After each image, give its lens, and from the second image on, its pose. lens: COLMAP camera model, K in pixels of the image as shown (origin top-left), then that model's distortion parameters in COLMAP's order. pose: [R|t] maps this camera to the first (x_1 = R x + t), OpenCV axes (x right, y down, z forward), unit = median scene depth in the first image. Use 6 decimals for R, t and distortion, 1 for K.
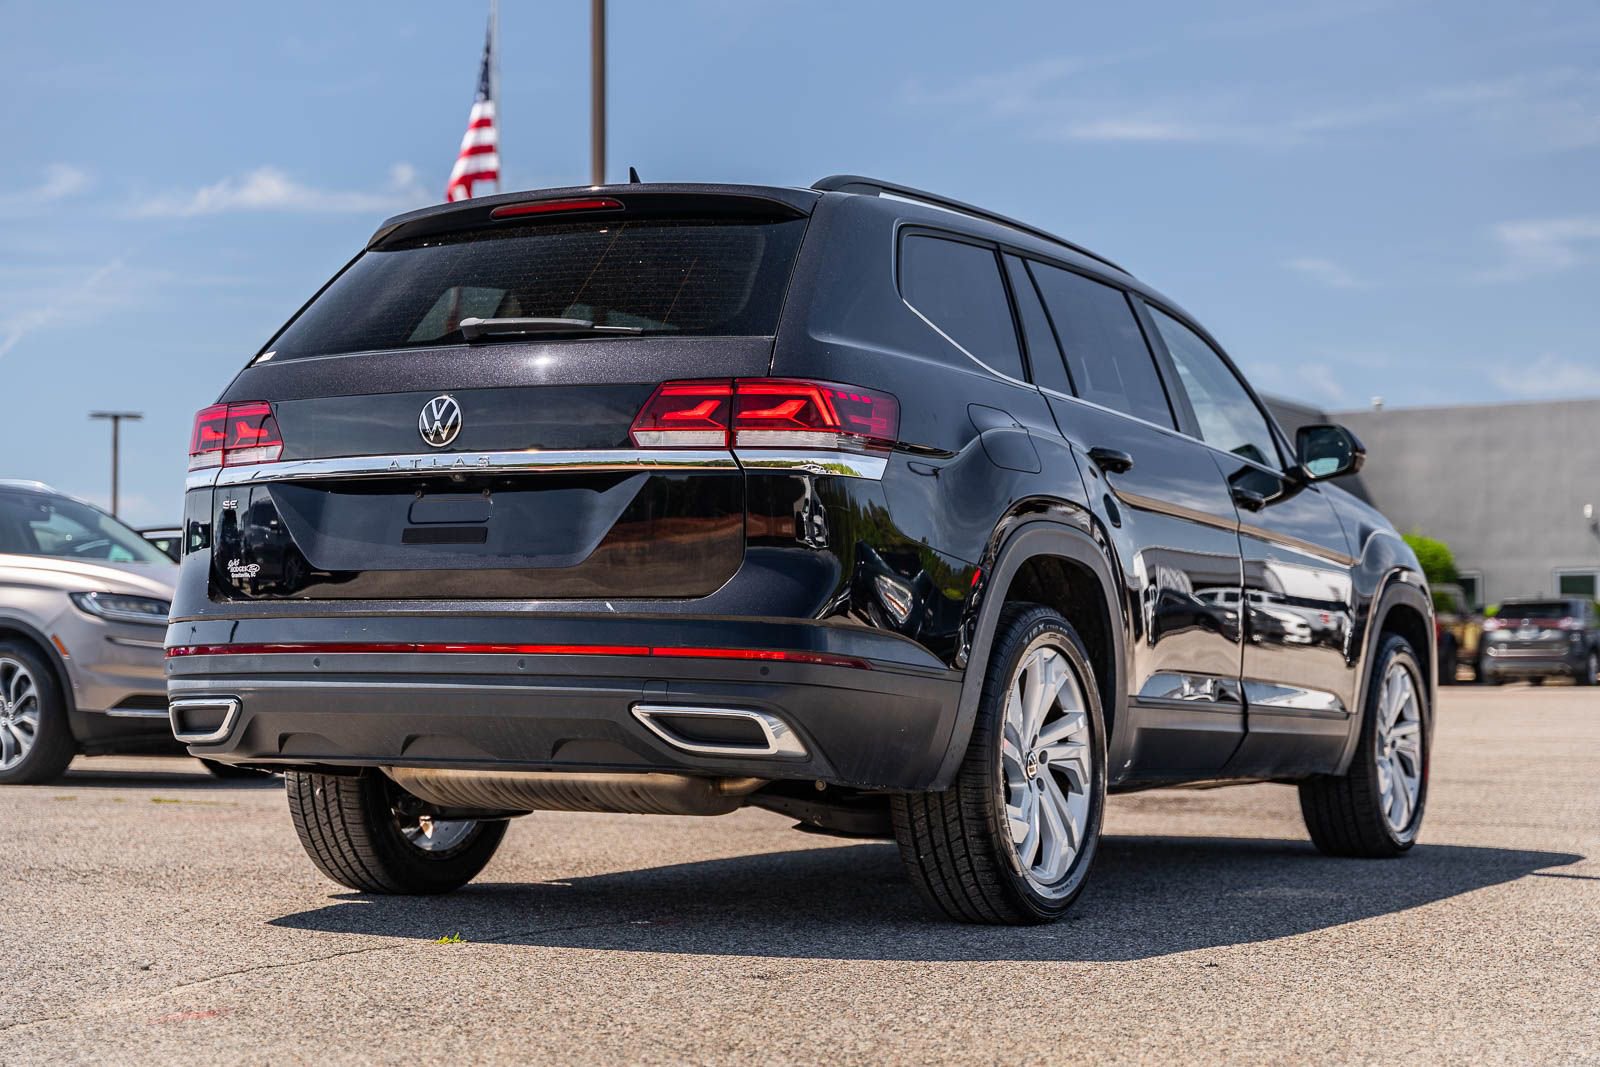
lens RADIAL K [[2929.1, 0, 800.4], [0, 2929.1, 624.2], [0, 0, 1]] dist [-0.315867, 0.043854]
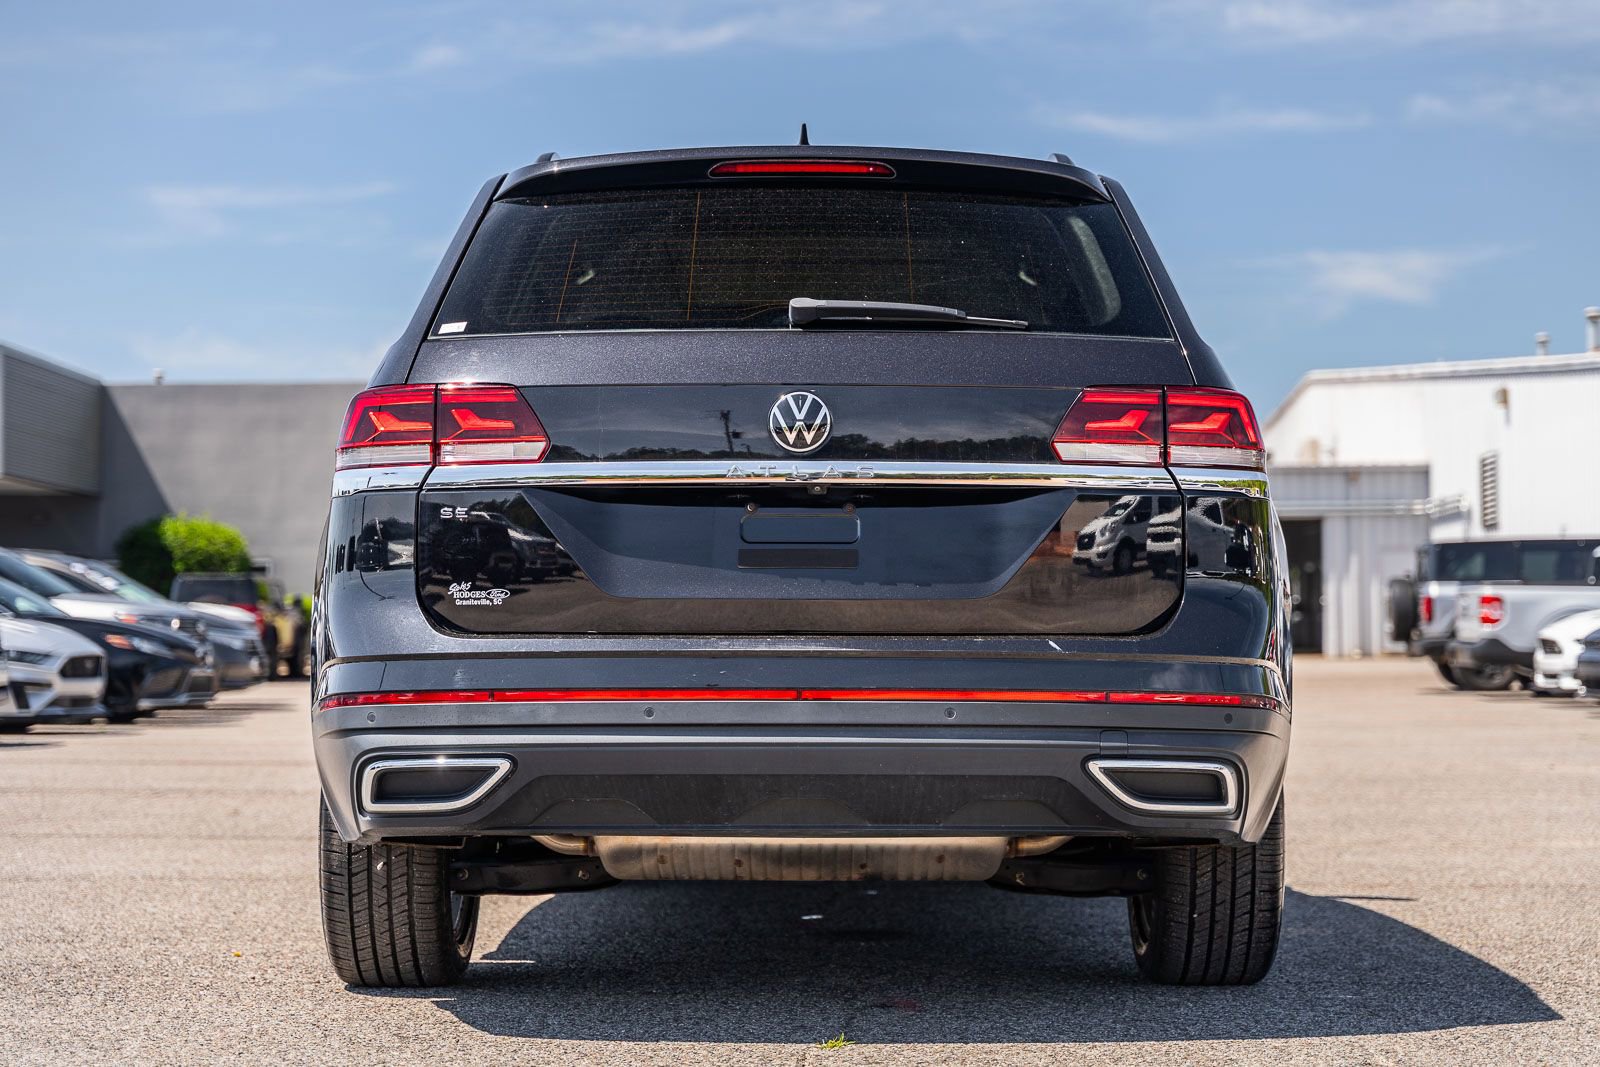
lens RADIAL K [[3014.1, 0, 800.0], [0, 3014.1, 533.5], [0, 0, 1]] dist [0.036744, -0.020357]
pose [[0.885637, 0.013809, 0.464172, -0.513220], [-0.002572, 0.999688, -0.024833, -0.015715], [-0.464370, 0.020799, 0.885397, 0.230058]]
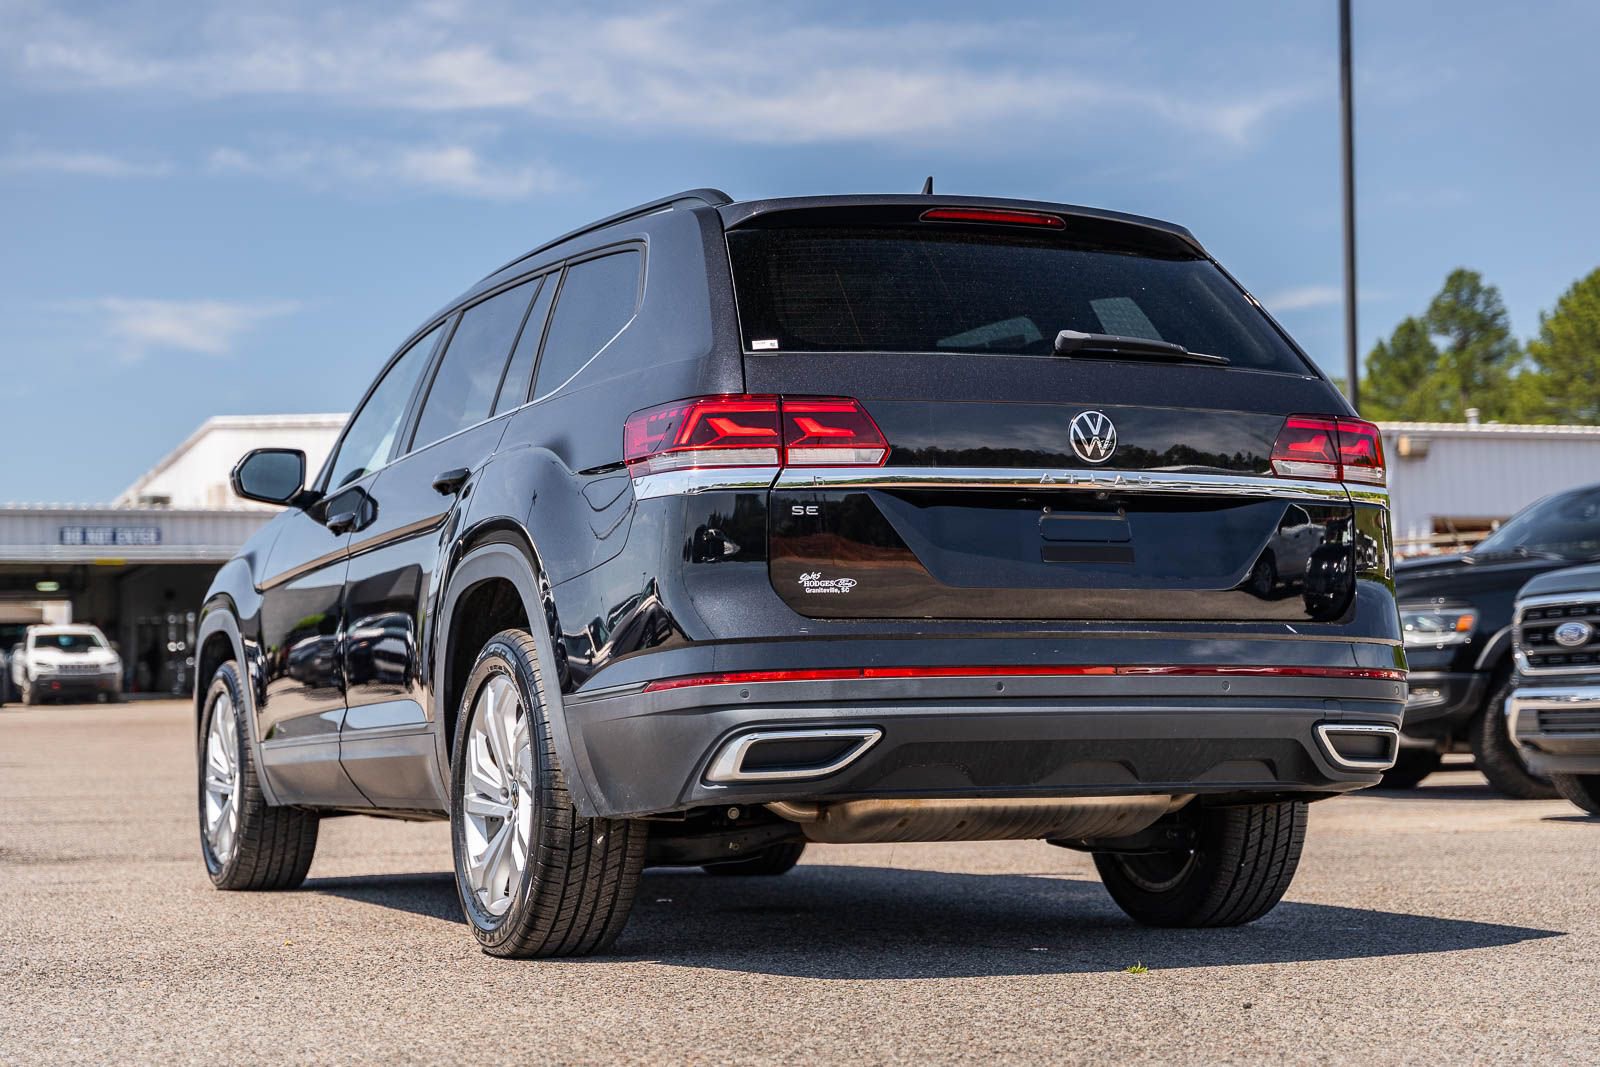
lens RADIAL K [[3014.1, 0, 800.0], [0, 3014.1, 533.5], [0, 0, 1]] dist [0.036744, -0.020357]
pose [[0.628791, 0.032993, 0.776874, -0.942989], [-0.000116, 0.999103, -0.042337, 0.005066], [-0.777574, 0.026531, 0.628231, 0.436005]]
